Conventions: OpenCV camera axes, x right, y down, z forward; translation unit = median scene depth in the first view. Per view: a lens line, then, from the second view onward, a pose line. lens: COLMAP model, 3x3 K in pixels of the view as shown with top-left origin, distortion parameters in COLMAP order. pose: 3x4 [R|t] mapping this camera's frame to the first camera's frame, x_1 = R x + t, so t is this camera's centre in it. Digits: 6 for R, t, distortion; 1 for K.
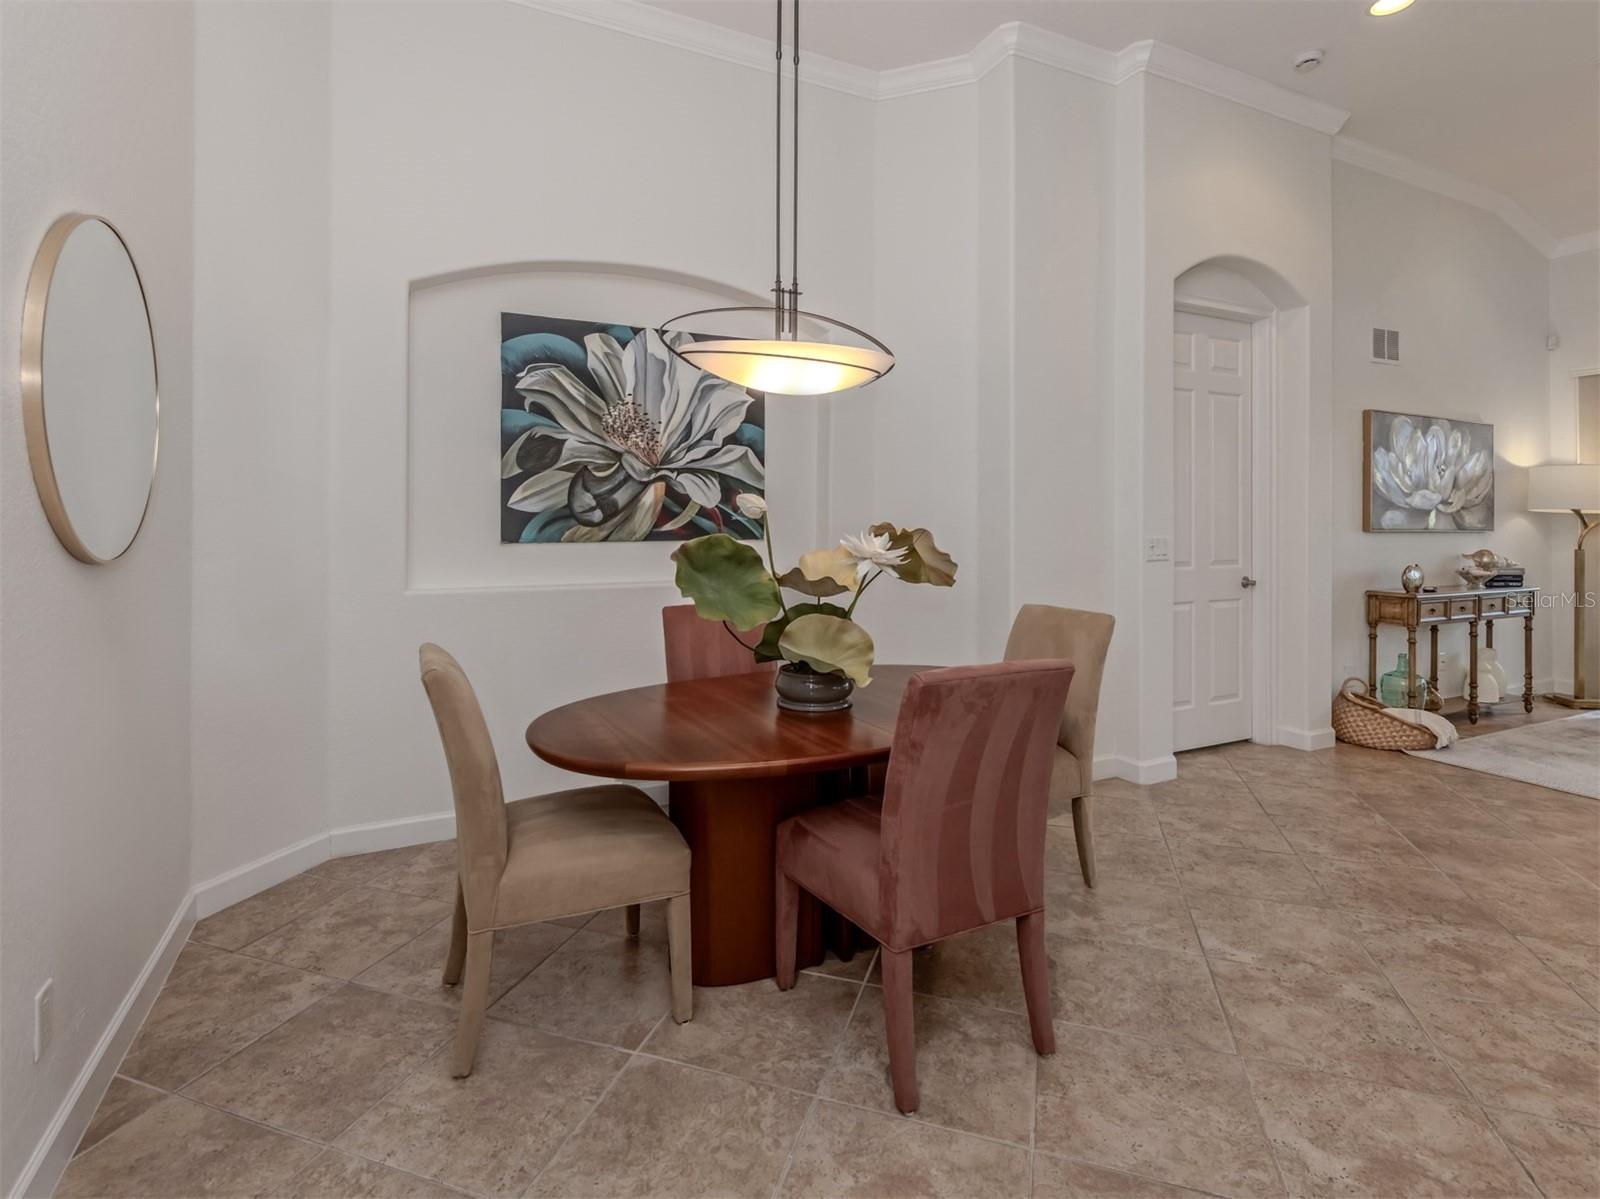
lens RADIAL K [[803.4, 0, 658.8], [0, 803.4, 519.9], [0, 0, 1]] dist [0.000017, -0.000977]
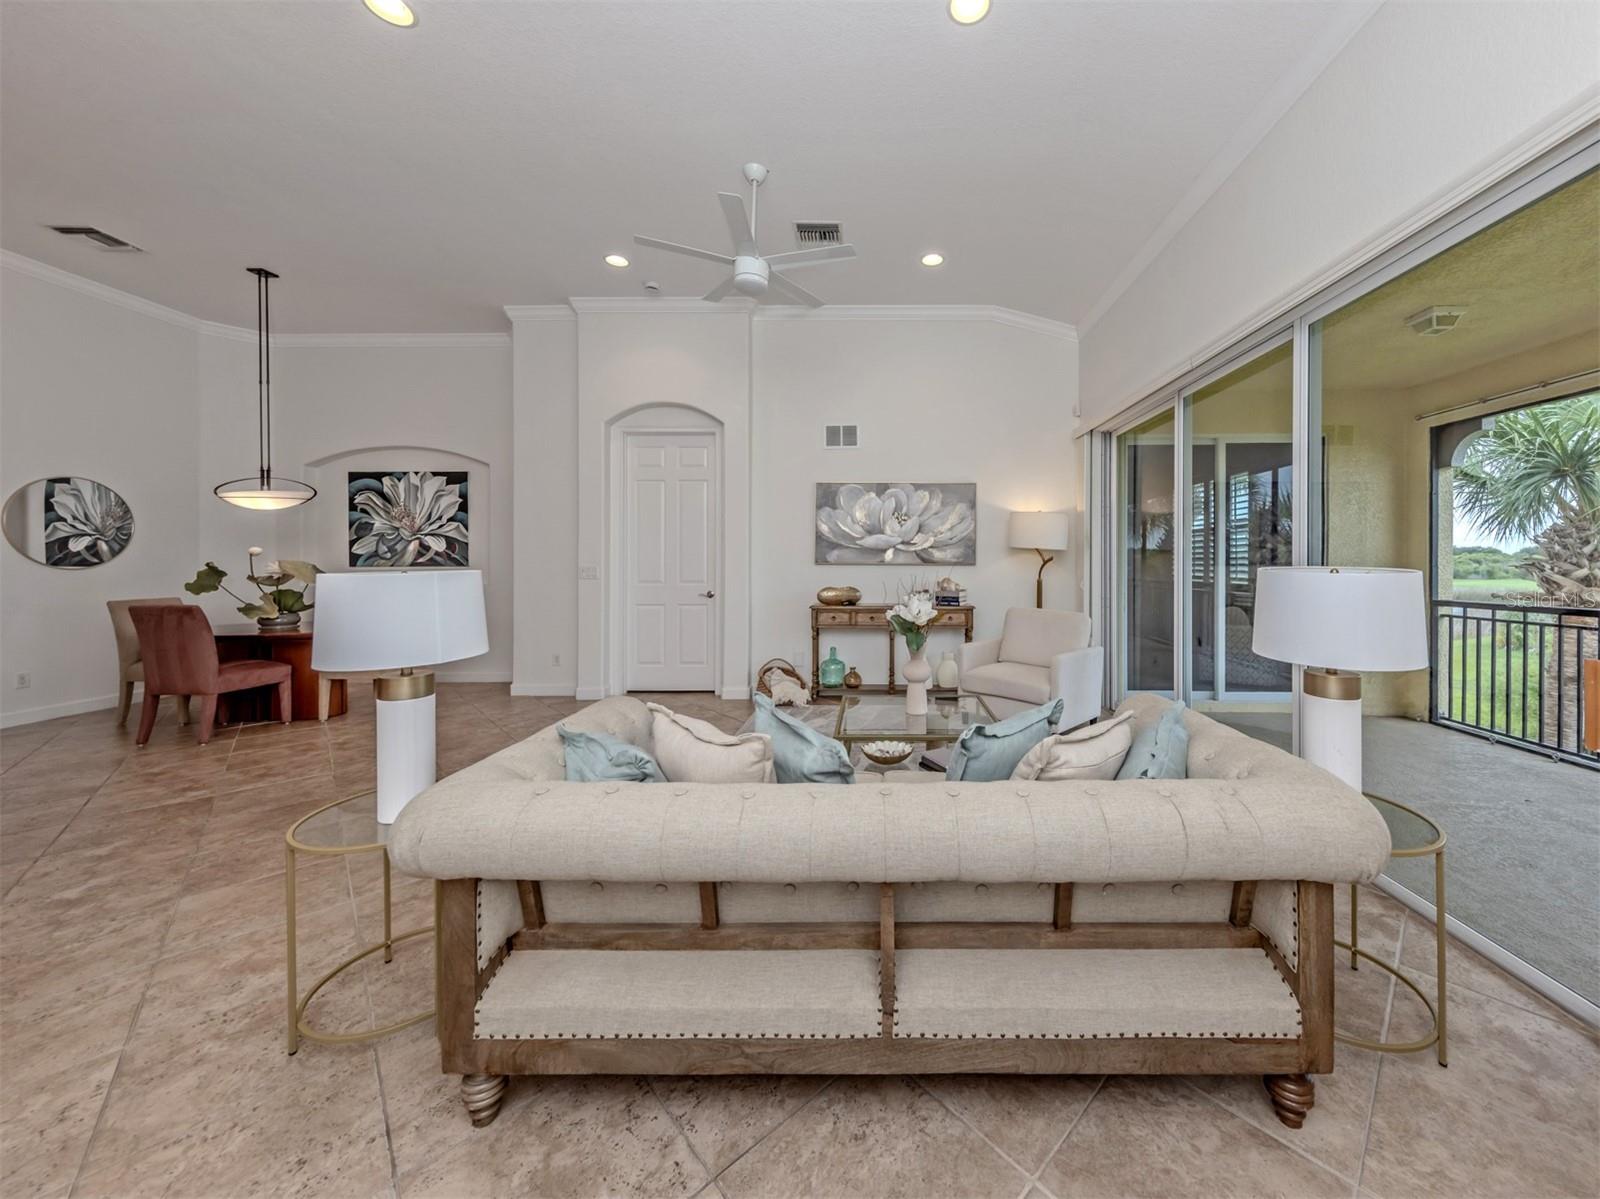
lens RADIAL K [[577.1, 0, 876.9], [0, 577.1, 556.3], [0, 0, 1]] dist [0.000381, -0.000456]
pose [[0.903460, -0.003088, -0.428662, 1.853852], [0.002065, 0.999994, -0.002850, 0.004613], [0.428668, 0.001689, 0.903461, 0.104891]]
